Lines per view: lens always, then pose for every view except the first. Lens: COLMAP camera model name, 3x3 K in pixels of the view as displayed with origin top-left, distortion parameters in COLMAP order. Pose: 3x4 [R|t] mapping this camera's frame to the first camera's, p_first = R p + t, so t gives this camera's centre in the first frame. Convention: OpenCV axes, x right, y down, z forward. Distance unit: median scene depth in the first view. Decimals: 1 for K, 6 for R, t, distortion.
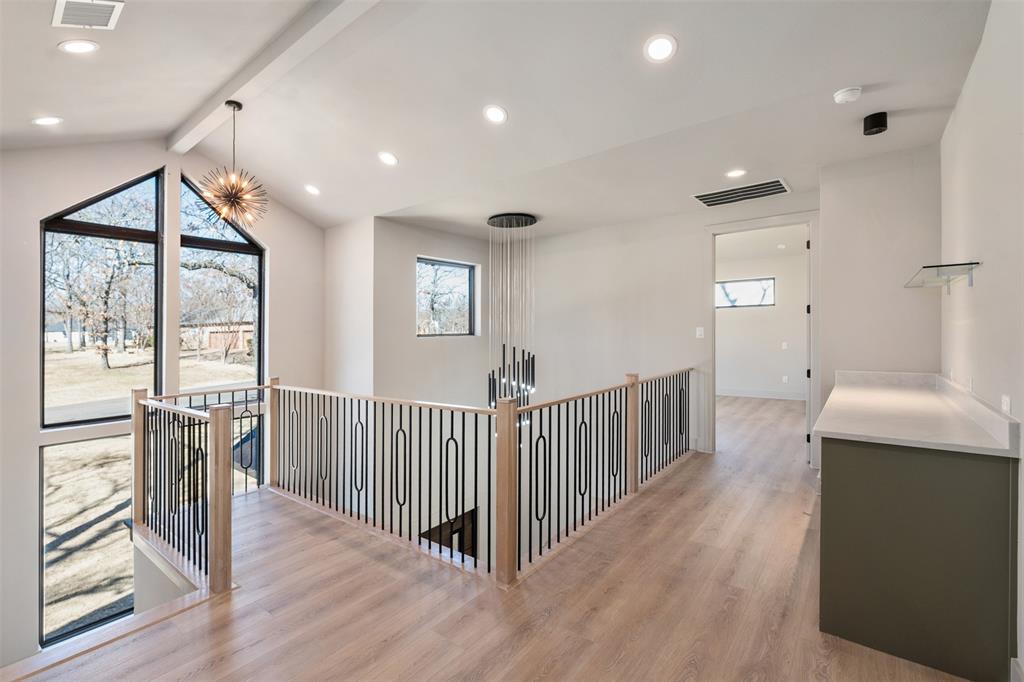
lens RADIAL K [[455.1, 0, 512.0], [0, 455.1, 341.0], [0, 0, 1]] dist [0.001415, -0.000291]
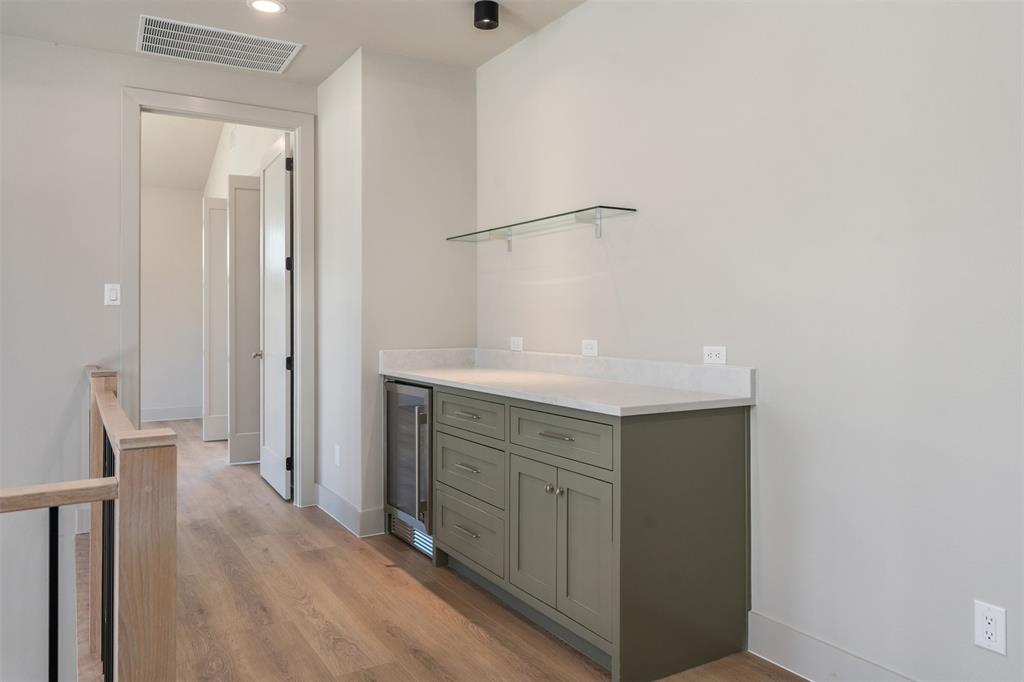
lens RADIAL K [[724.4, 0, 511.7], [0, 724.4, 333.1], [0, 0, 1]] dist [0.002157, 0.001152]
pose [[0.354288, 0.000308, 0.935136, -0.275961], [0.012127, 0.999914, -0.004923, 0.051497], [-0.935058, 0.013084, 0.354254, 0.470084]]
